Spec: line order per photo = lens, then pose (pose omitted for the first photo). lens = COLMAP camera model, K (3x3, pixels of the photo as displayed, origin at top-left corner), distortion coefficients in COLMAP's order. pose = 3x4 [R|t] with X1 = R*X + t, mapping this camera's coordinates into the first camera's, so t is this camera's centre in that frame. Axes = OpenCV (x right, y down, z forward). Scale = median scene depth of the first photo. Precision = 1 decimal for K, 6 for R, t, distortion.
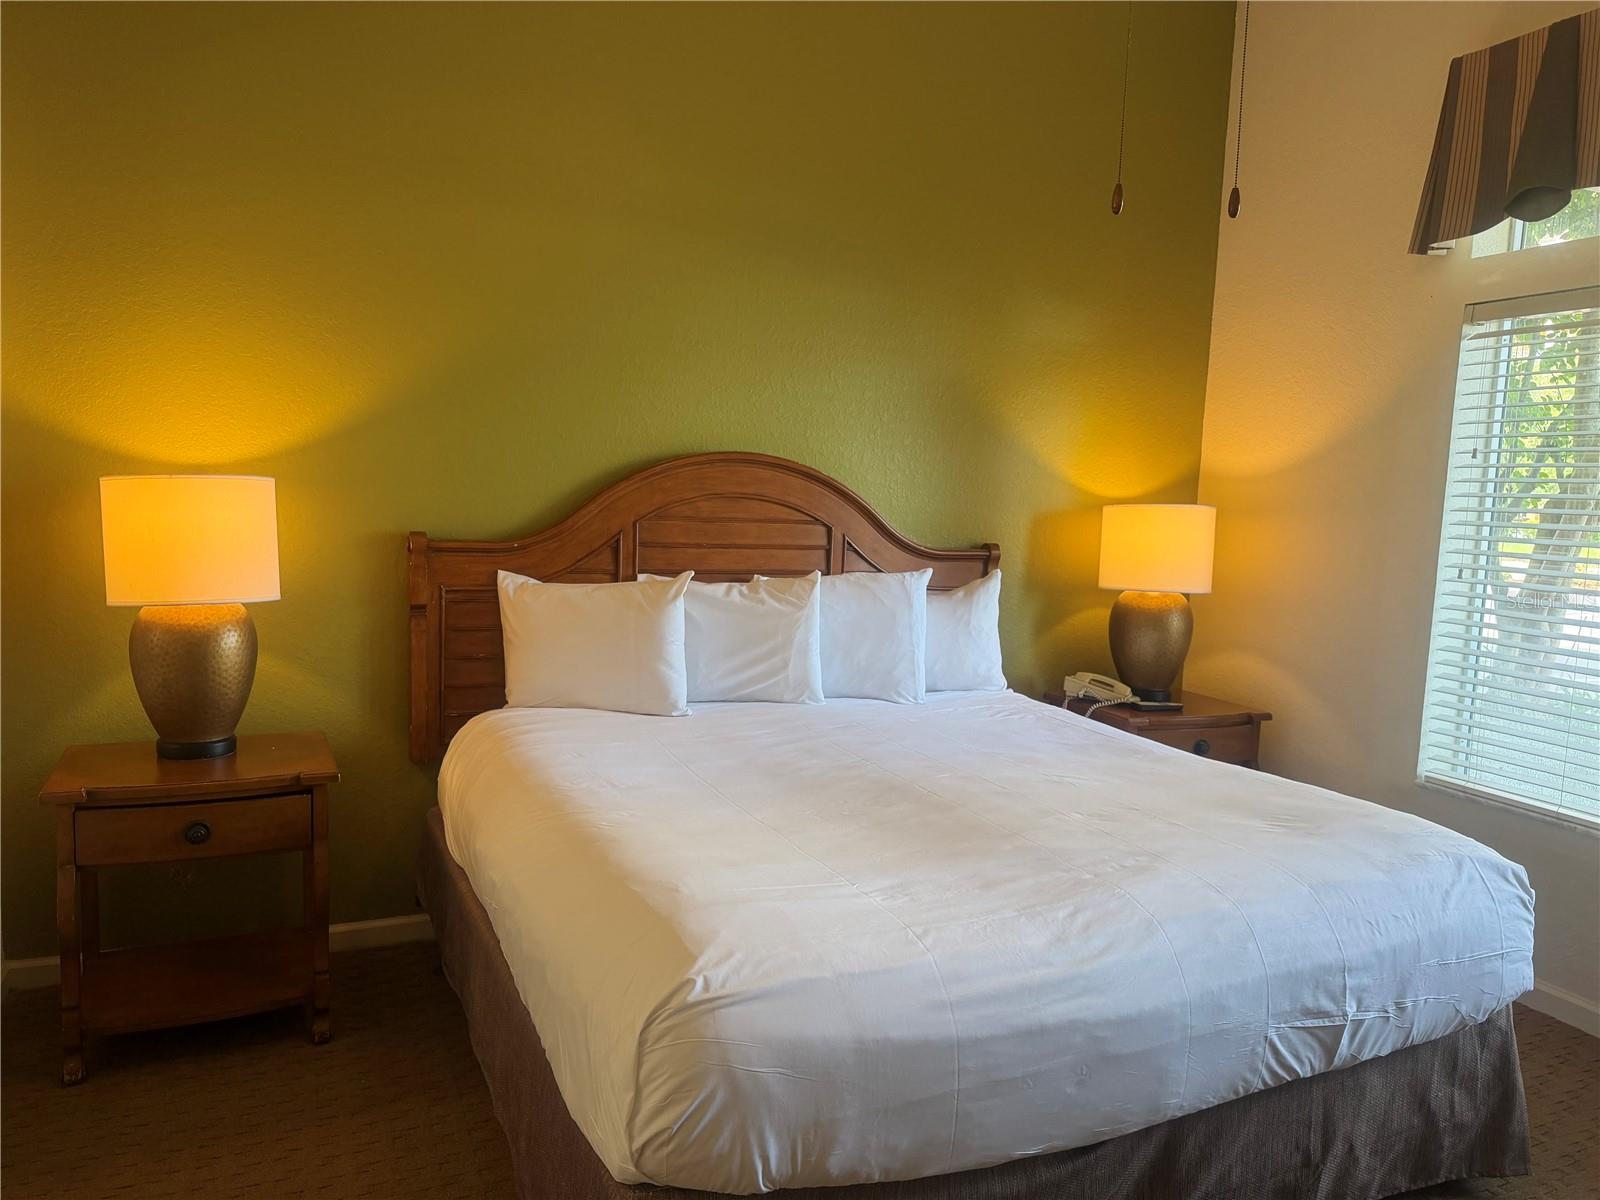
lens RADIAL K [[1127.8, 0, 800.0], [0, 1127.8, 600.0], [0, 0, 1]] dist [0.028378, -0.042365]
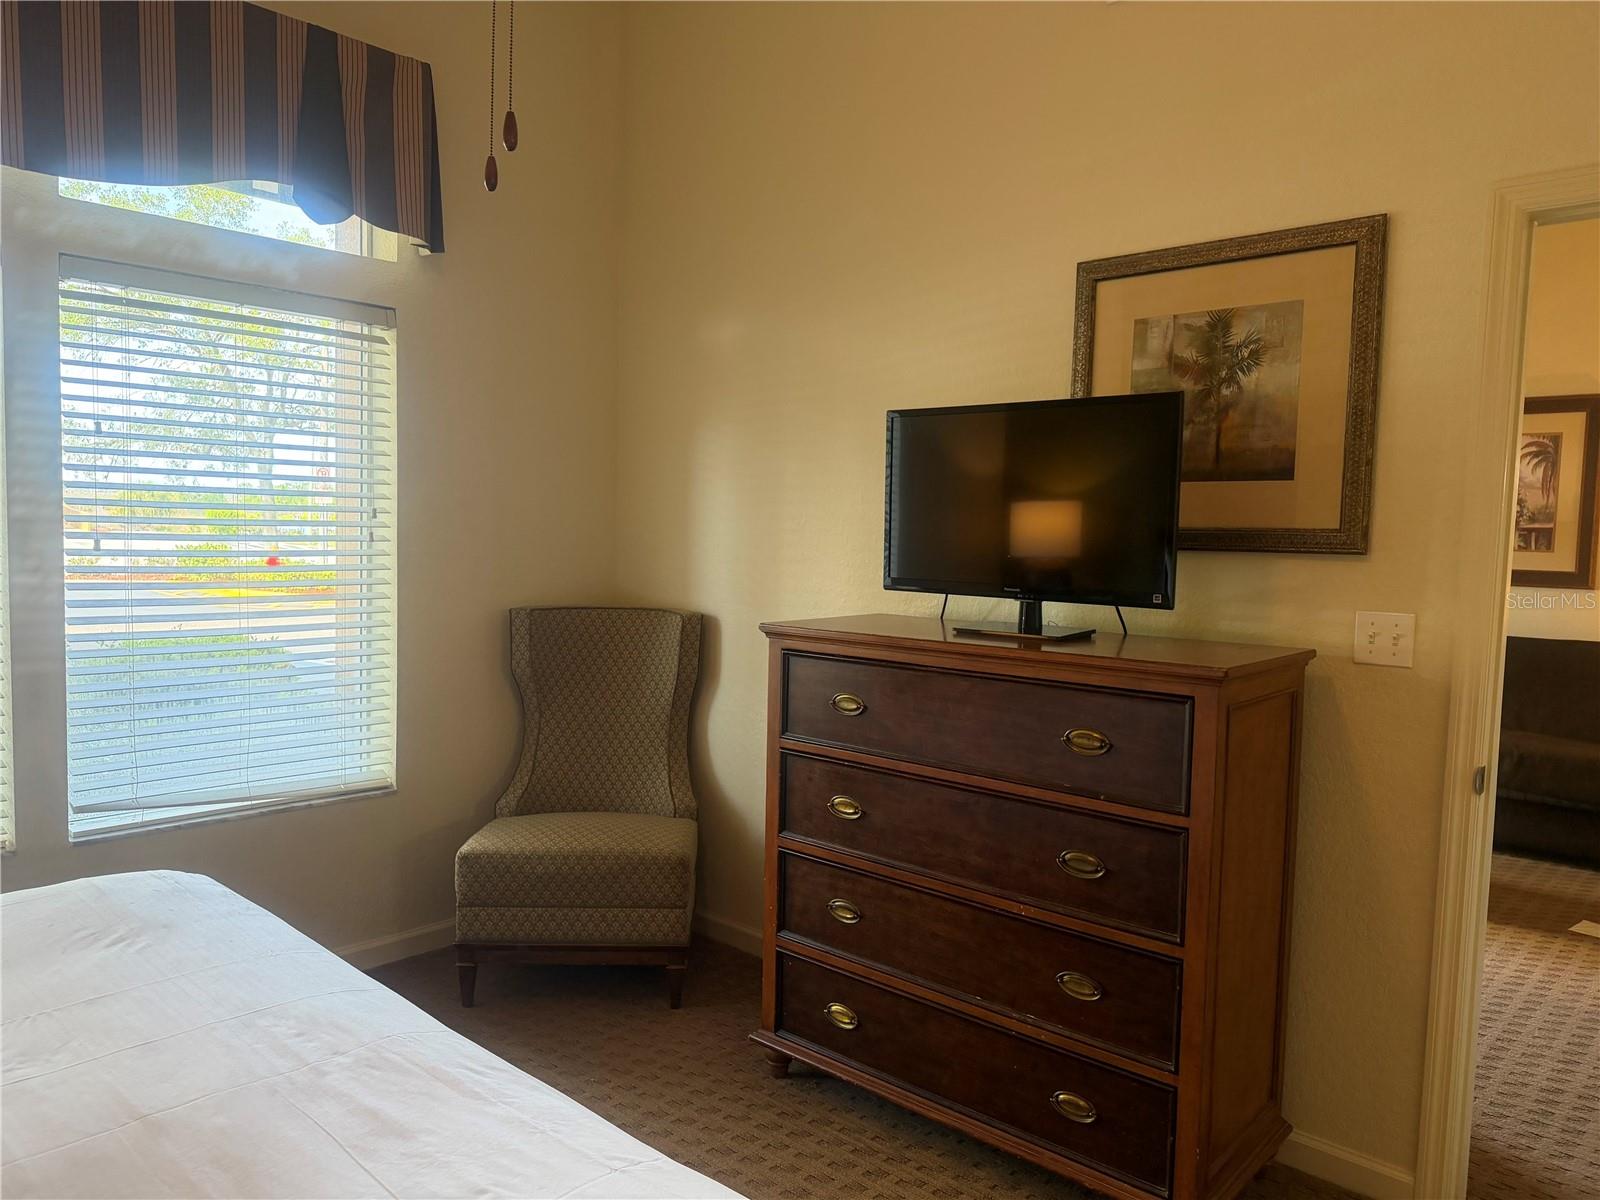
lens RADIAL K [[1127.8, 0, 800.0], [0, 1127.8, 600.0], [0, 0, 1]] dist [0.028378, -0.042365]
pose [[-0.339130, -0.106439, 0.934699, -0.396284], [0.051653, 0.989973, 0.131474, -0.095149], [-0.939320, 0.092867, -0.330232, 0.812482]]
